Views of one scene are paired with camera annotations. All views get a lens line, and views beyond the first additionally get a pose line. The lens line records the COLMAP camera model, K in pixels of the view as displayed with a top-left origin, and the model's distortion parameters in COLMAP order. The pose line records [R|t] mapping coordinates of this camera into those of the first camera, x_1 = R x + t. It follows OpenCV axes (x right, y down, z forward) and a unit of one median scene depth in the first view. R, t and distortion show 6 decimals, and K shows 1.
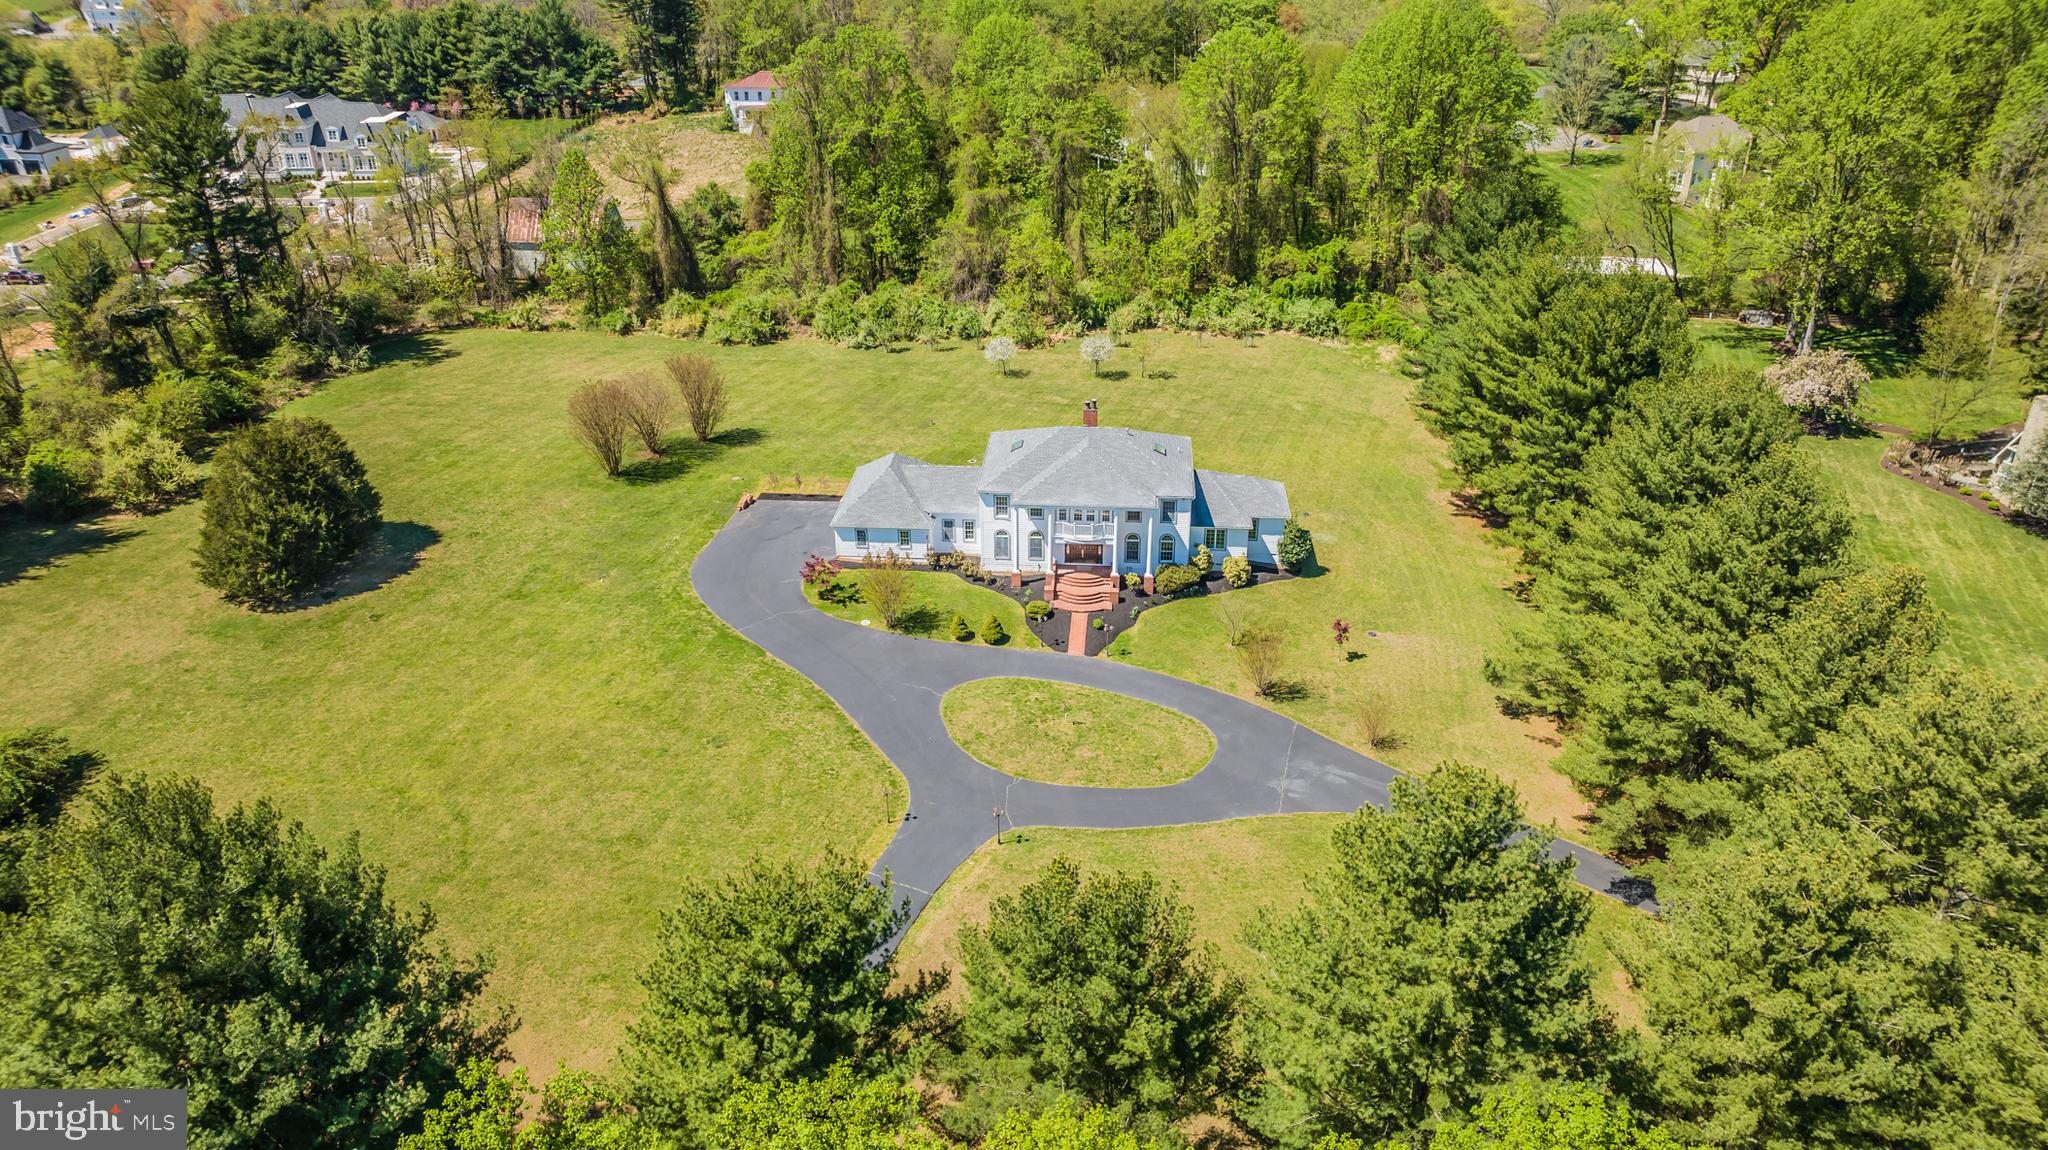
lens RADIAL K [[1439.6, 0, 1028.4], [0, 1439.6, 581.8], [0, 0, 1]] dist [-0.024795, 0.000449]
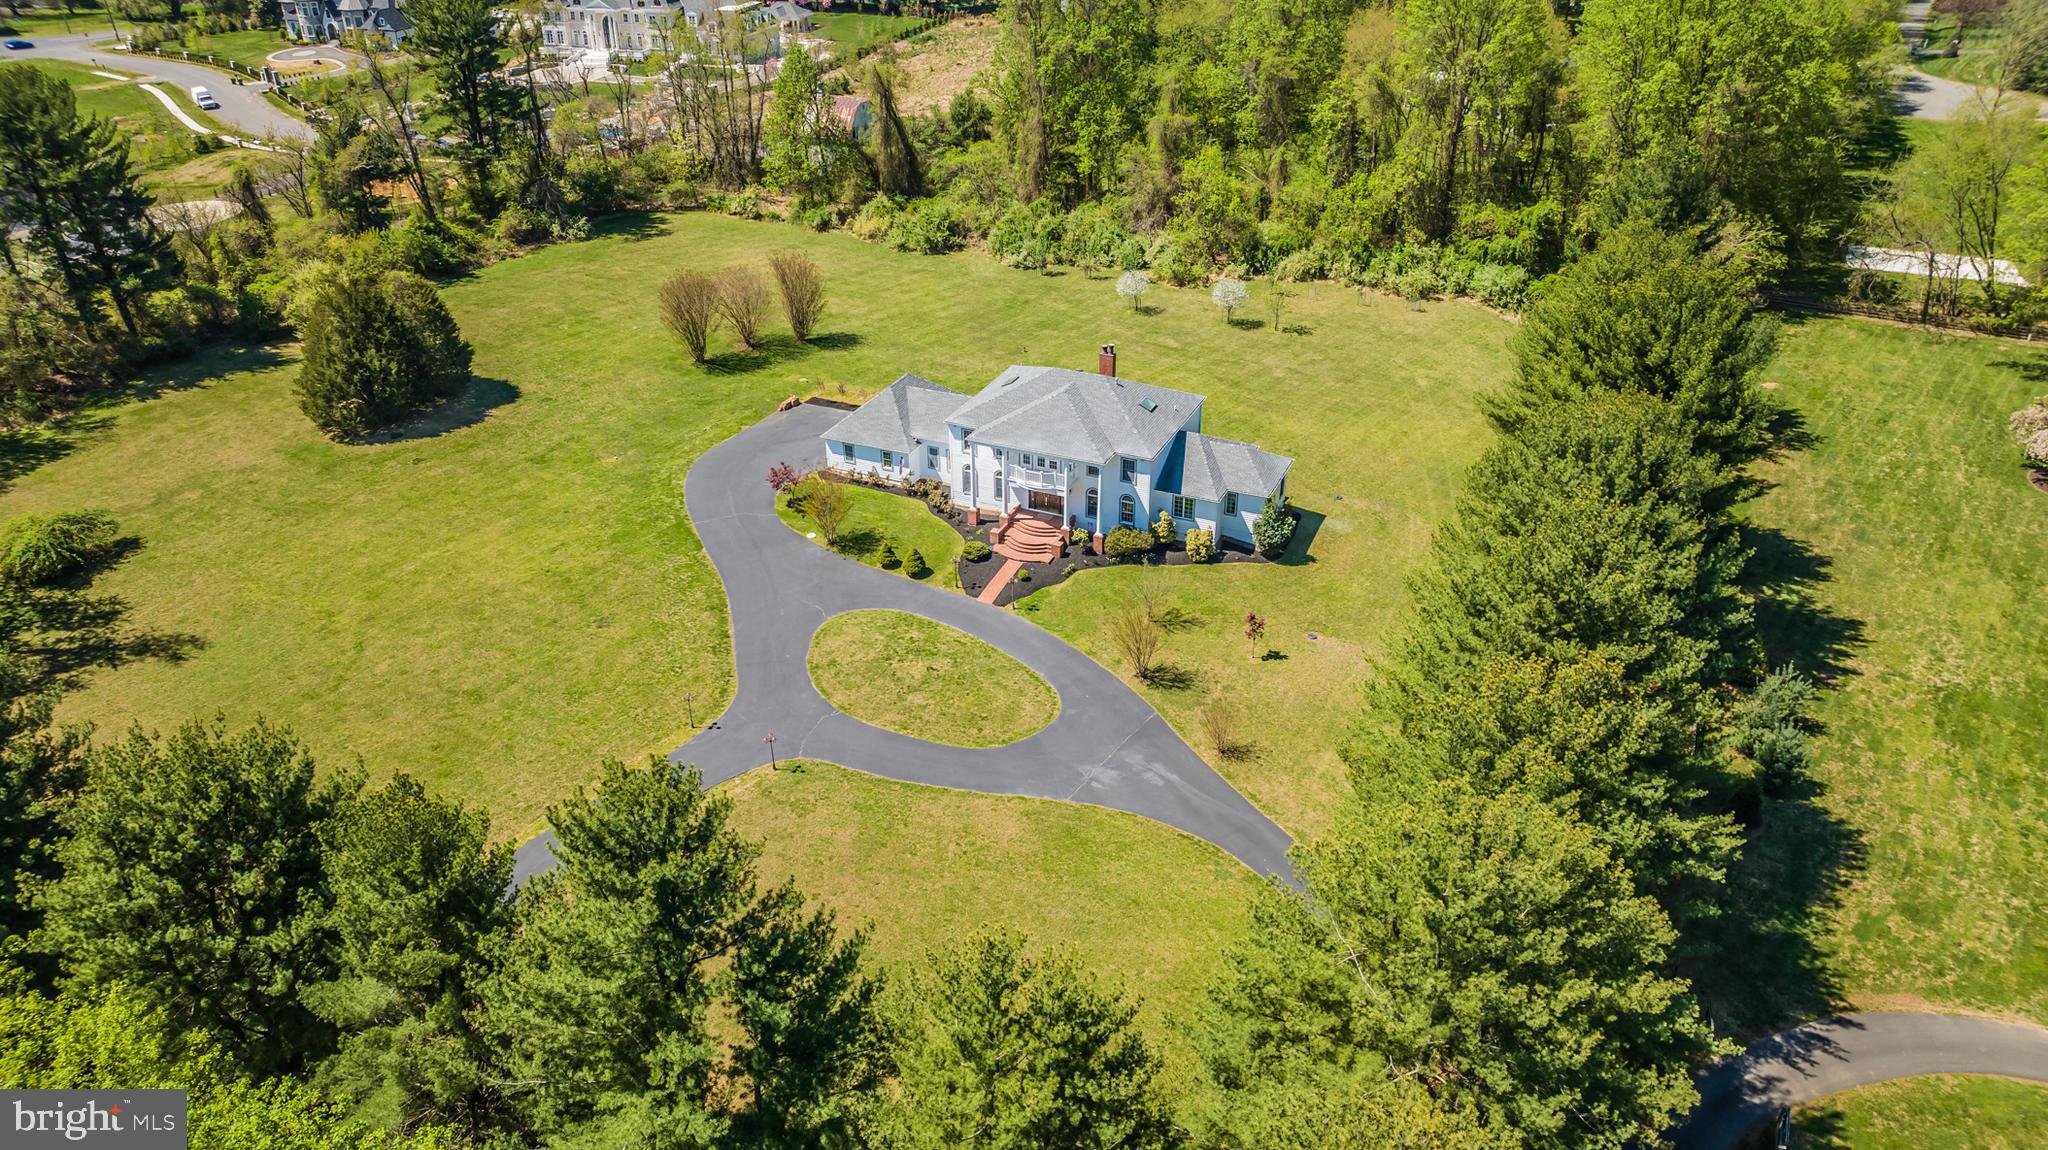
lens RADIAL K [[1439.6, 0, 1028.4], [0, 1439.6, 581.8], [0, 0, 1]] dist [-0.024795, 0.000449]
pose [[0.941524, 0.168277, -0.291918, 0.277685], [-0.152219, 0.985339, 0.077050, -0.034067], [0.300604, -0.028109, 0.953335, 0.065767]]
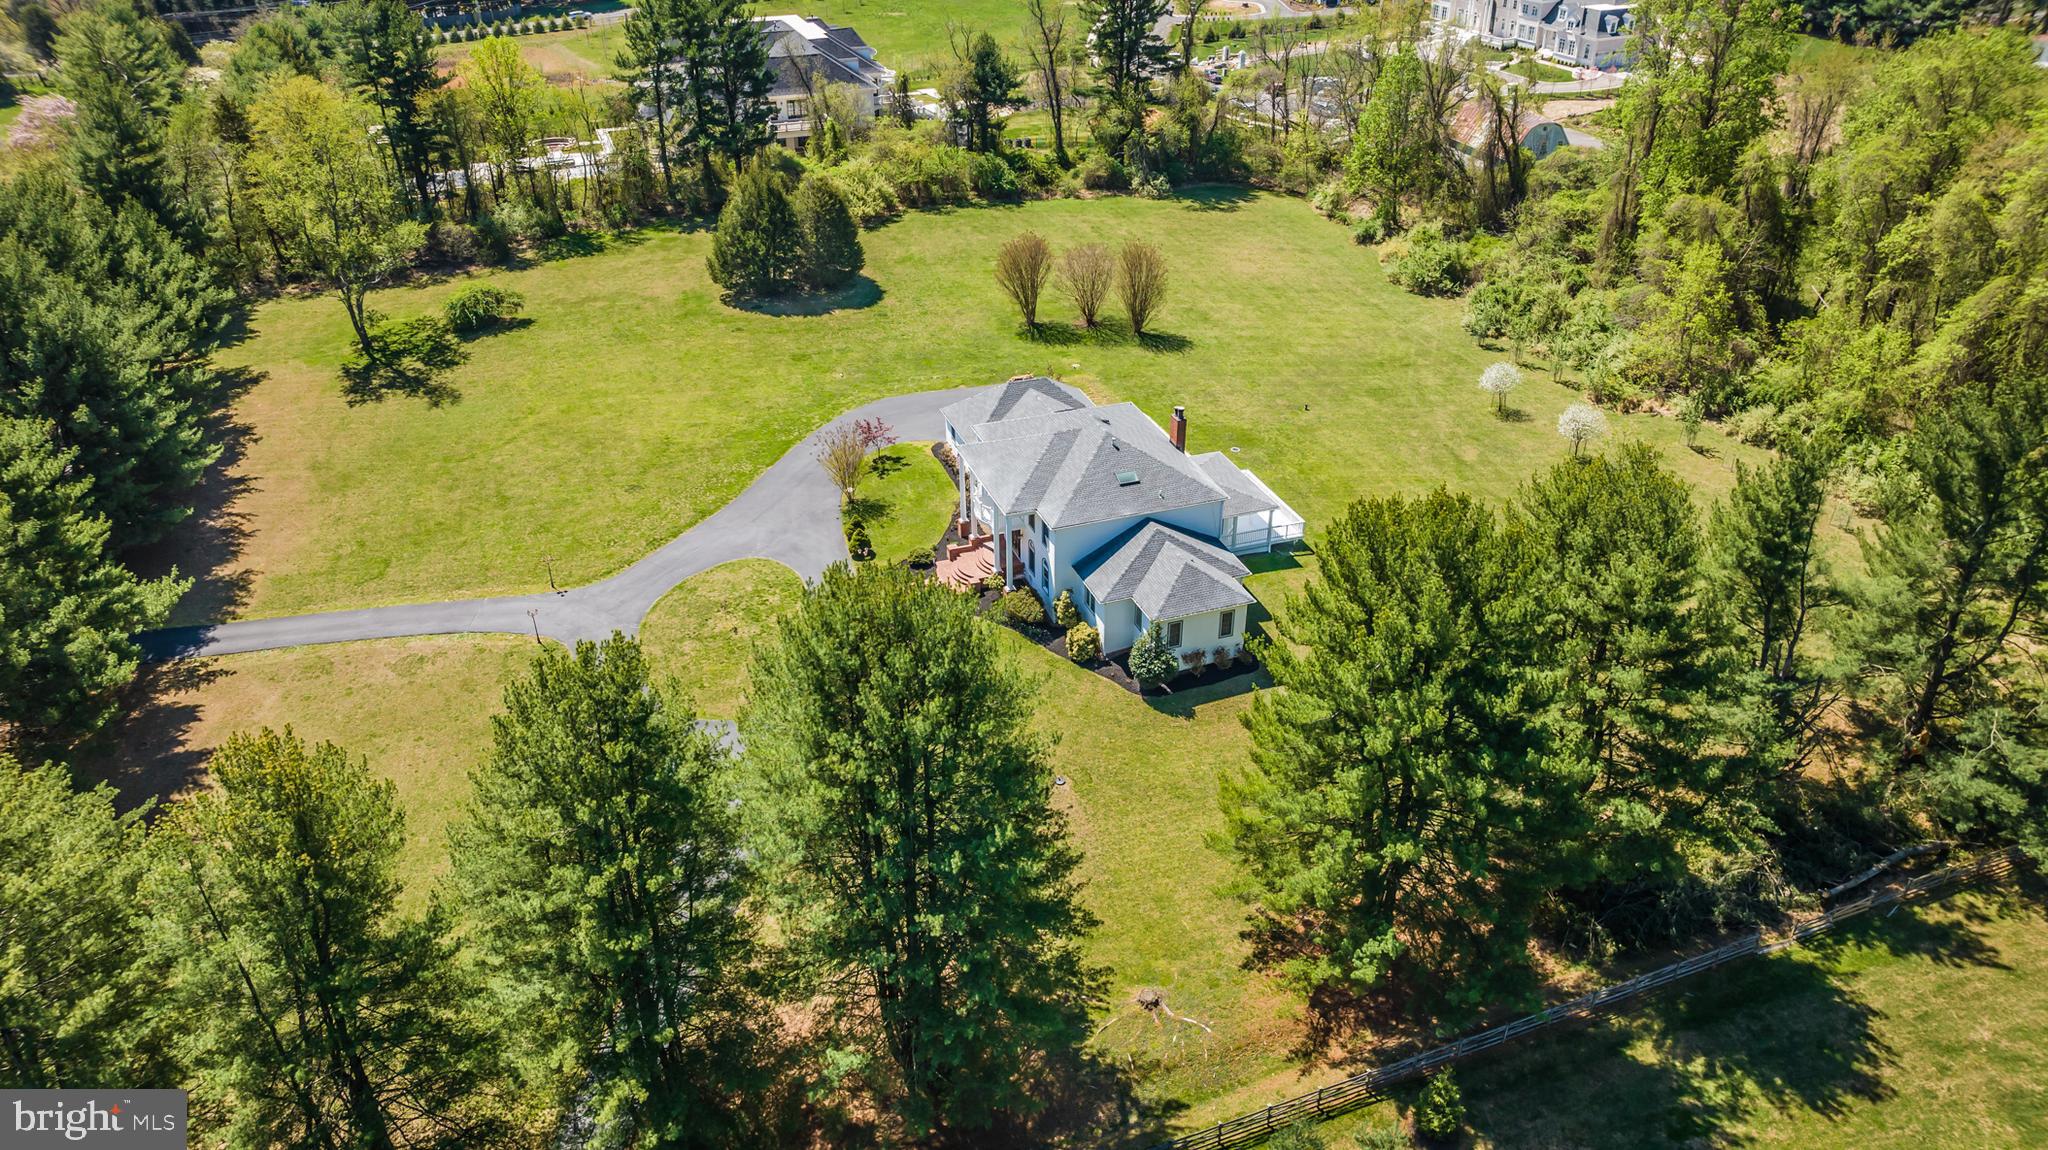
lens RADIAL K [[1439.6, 0, 1028.4], [0, 1439.6, 581.8], [0, 0, 1]] dist [-0.024795, 0.000449]
pose [[0.407133, 0.470291, -0.782987, 0.662924], [-0.412442, 0.859536, 0.301810, -0.237634], [0.814944, 0.200060, 0.543914, 0.458231]]
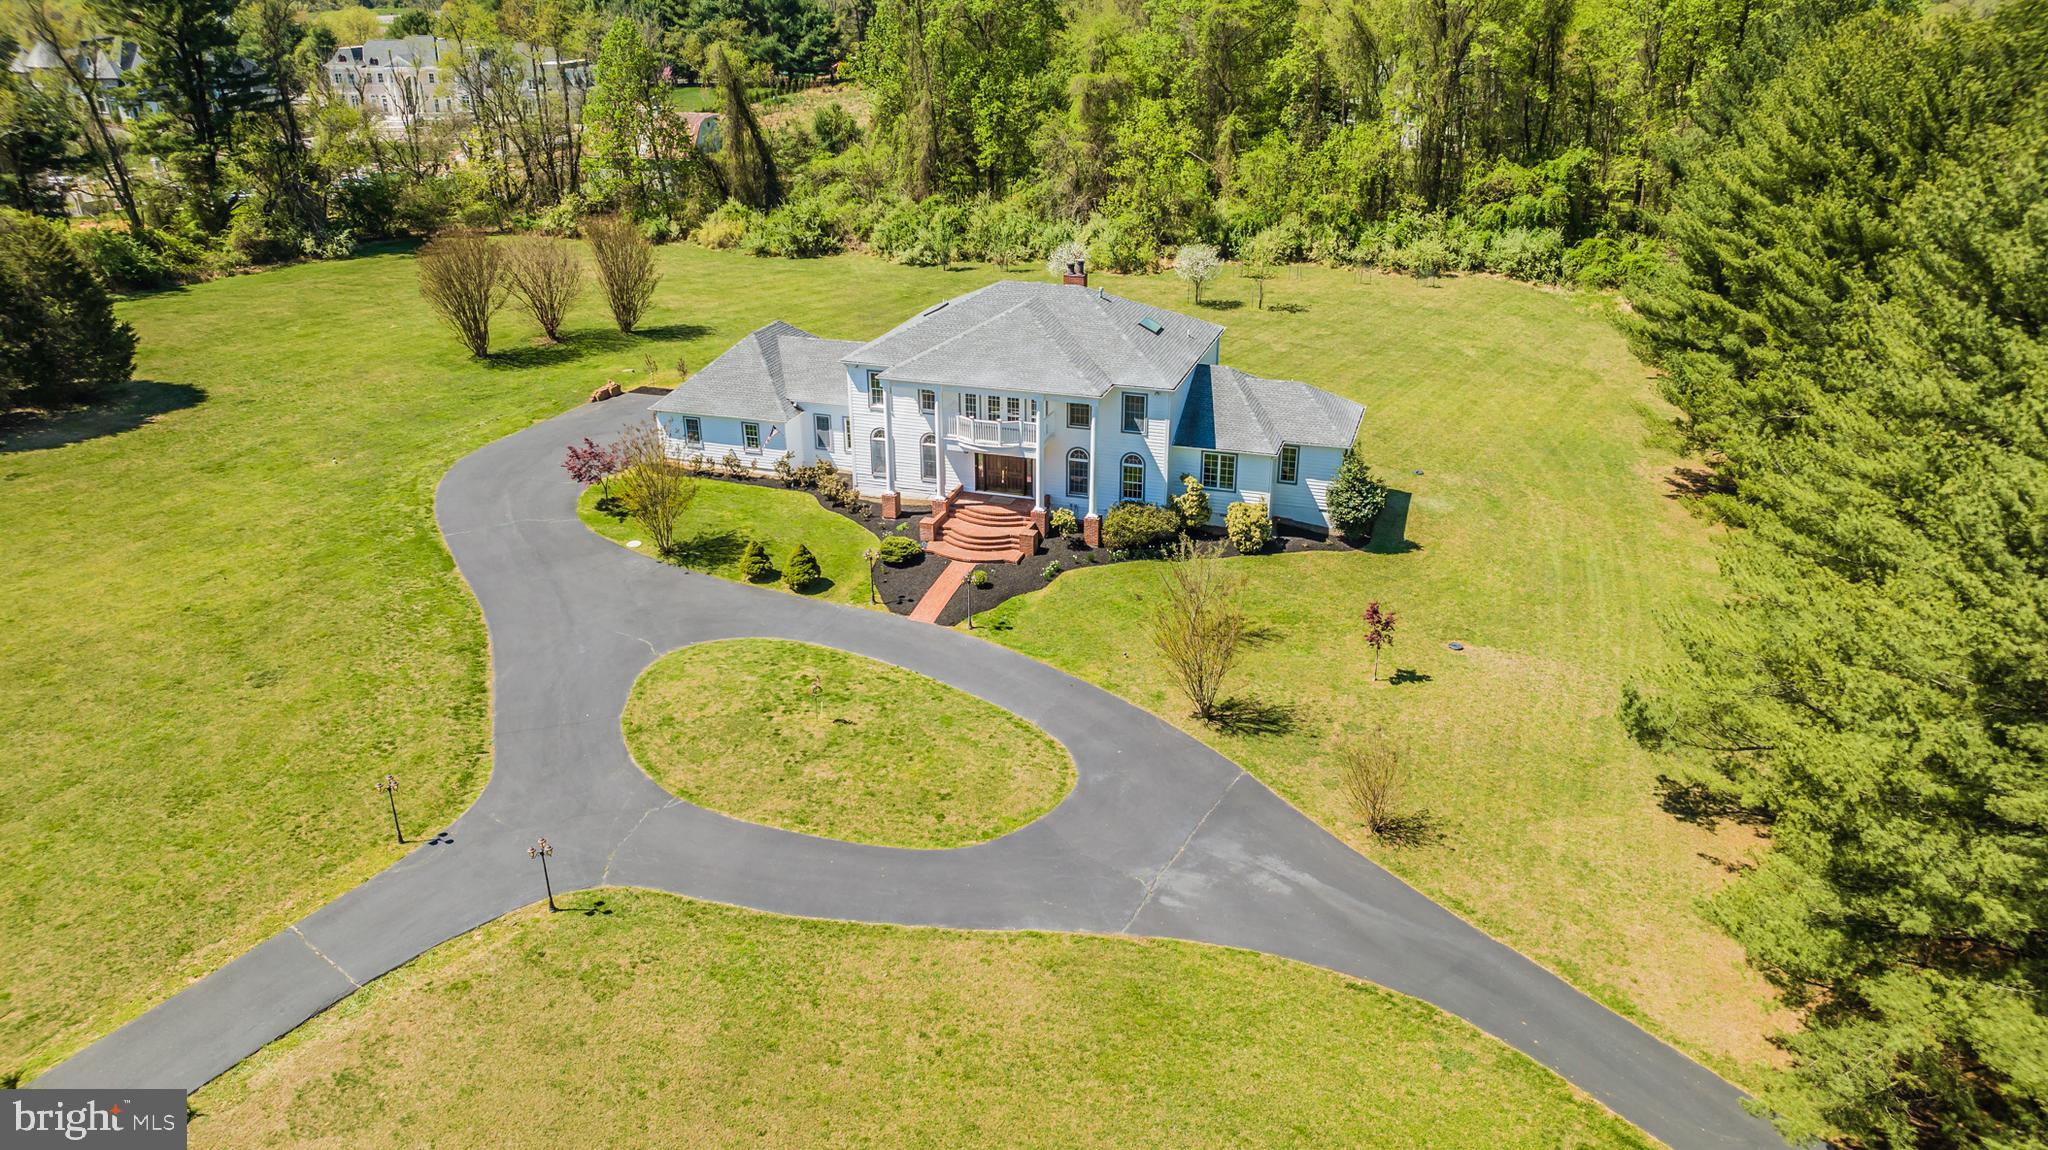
lens RADIAL K [[1439.6, 0, 1028.4], [0, 1439.6, 581.8], [0, 0, 1]] dist [-0.024795, 0.000449]
pose [[0.971480, 0.095201, -0.217171, 0.165038], [-0.107272, 0.993235, -0.044463, 0.045636], [0.211469, 0.066491, 0.975120, 0.346704]]
